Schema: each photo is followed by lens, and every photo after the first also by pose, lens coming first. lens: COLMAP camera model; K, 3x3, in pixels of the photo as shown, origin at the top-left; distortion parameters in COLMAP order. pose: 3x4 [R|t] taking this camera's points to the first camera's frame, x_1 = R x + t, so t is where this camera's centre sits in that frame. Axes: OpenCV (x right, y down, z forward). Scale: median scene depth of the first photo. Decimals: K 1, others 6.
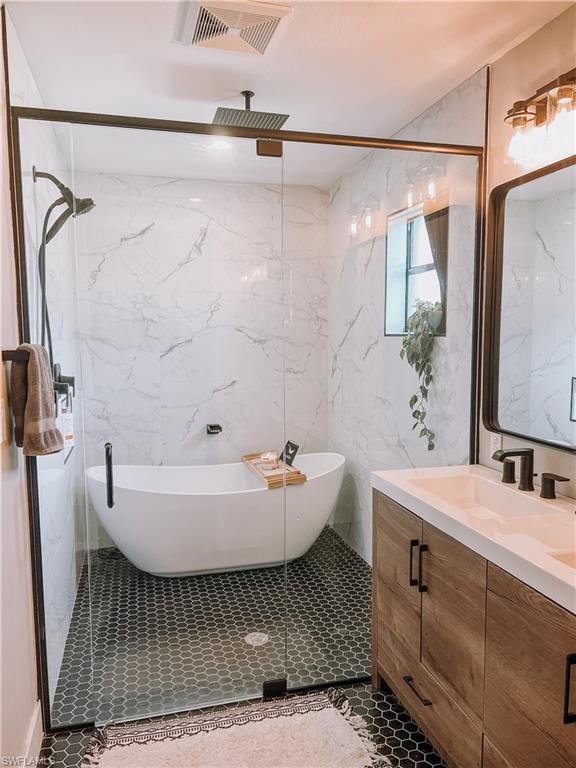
lens RADIAL K [[591.6, 0, 285.2], [0, 591.6, 387.3], [0, 0, 1]] dist [0.076160, -0.083783]
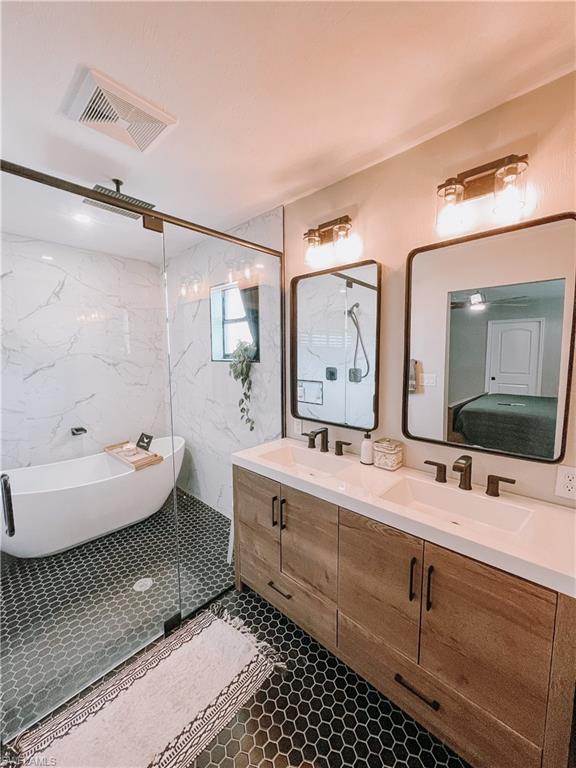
lens RADIAL K [[308.9, 0, 288.4], [0, 308.9, 381.2], [0, 0, 1]] dist [0.000878, 0.000565]
pose [[0.843837, -0.050494, 0.534219, -0.137305], [0.049960, 0.998631, 0.015475, -0.045613], [-0.534269, 0.013631, 0.845205, 0.241622]]
